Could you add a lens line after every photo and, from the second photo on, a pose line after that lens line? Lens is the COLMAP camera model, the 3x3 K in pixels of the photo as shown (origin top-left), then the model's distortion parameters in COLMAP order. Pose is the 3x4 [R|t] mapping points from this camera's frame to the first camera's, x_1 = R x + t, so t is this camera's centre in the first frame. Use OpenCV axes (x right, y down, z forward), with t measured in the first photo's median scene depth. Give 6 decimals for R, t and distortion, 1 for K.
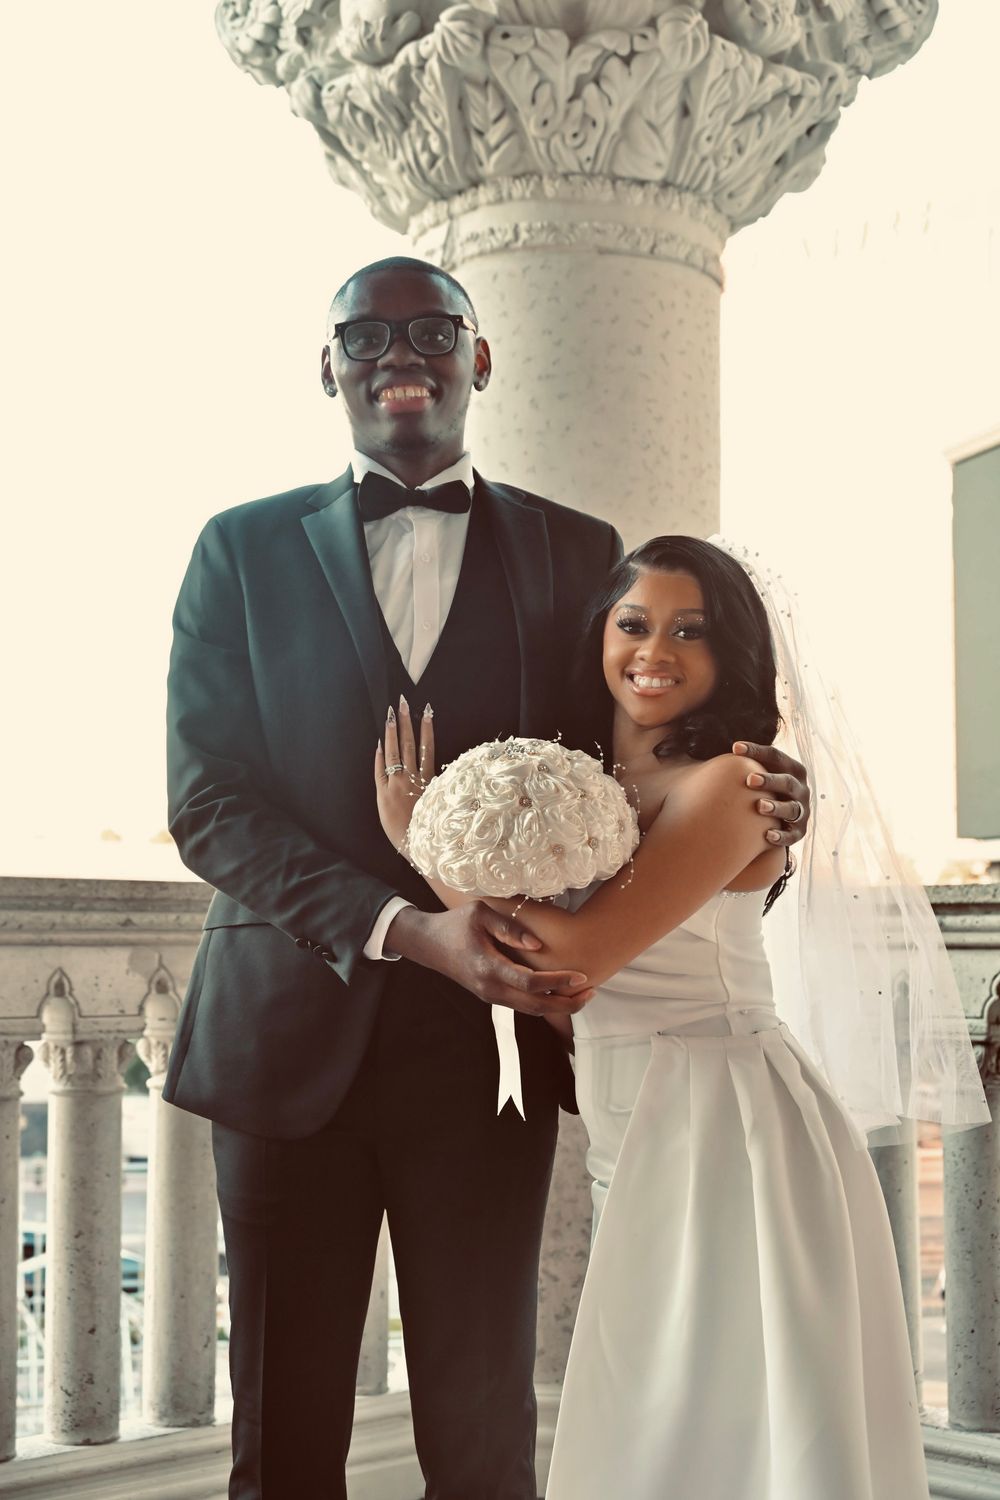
lens RADIAL K [[2488.0, 0, 494.5], [0, 2488.0, 783.7], [0, 0, 1]] dist [0.043241, 0.000000]
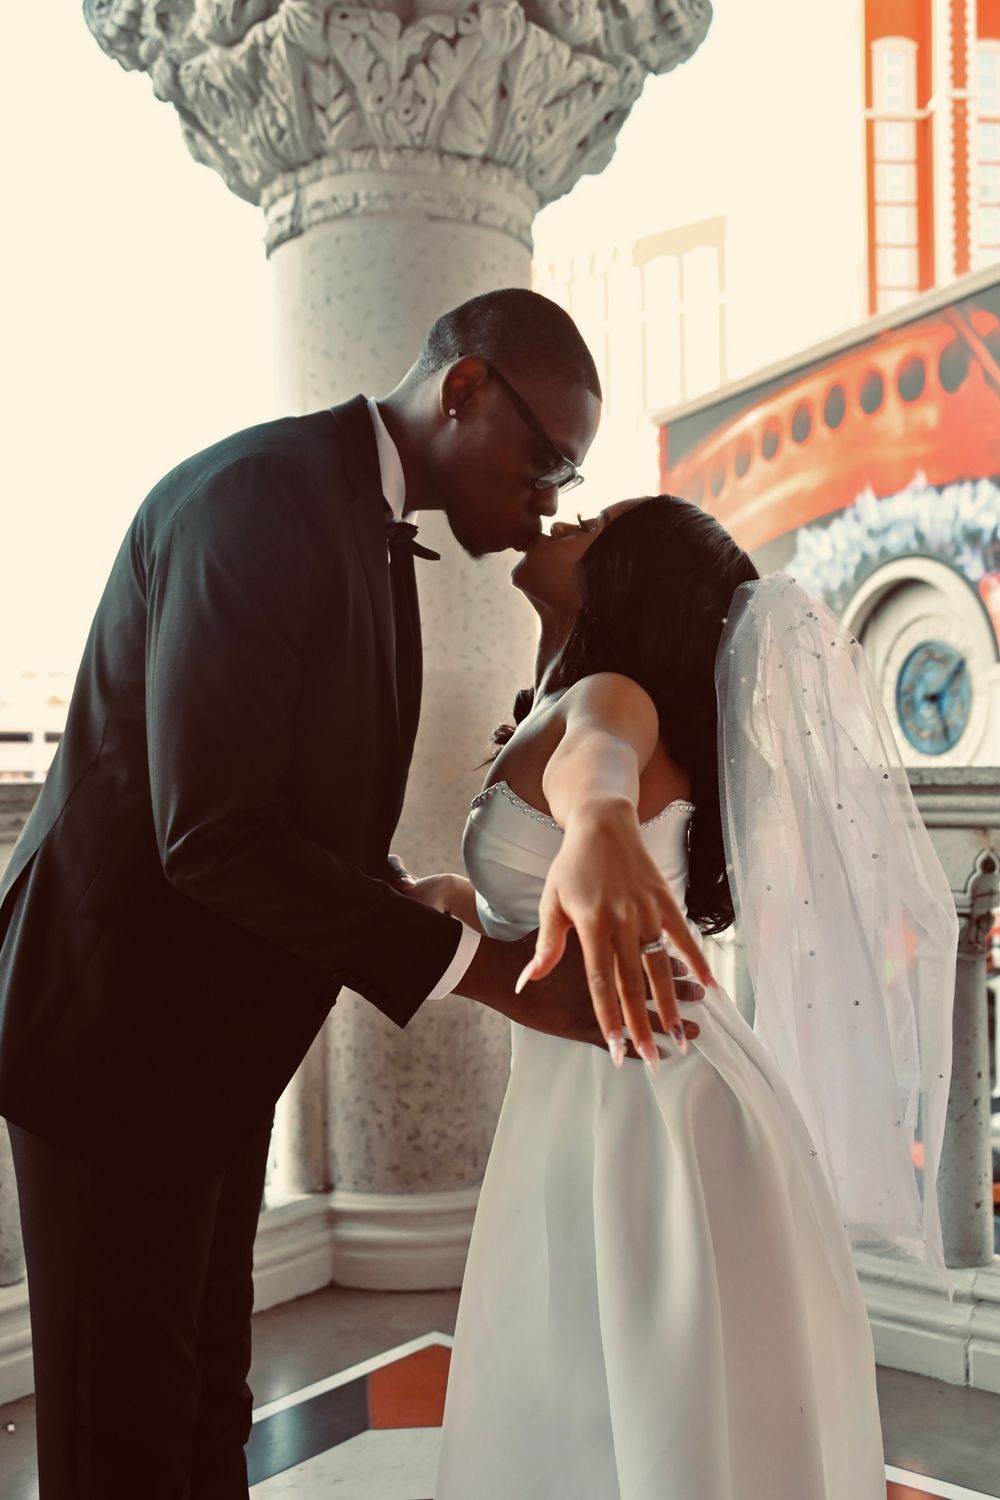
lens RADIAL K [[1537.6, 0, 491.3], [0, 1537.6, 755.4], [0, 0, 1]] dist [0.006634, 0.000000]
pose [[0.994435, -0.020034, 0.103425, -0.007577], [0.011921, 0.996845, 0.078478, -0.022666], [-0.104671, -0.076808, 0.991536, 0.276792]]
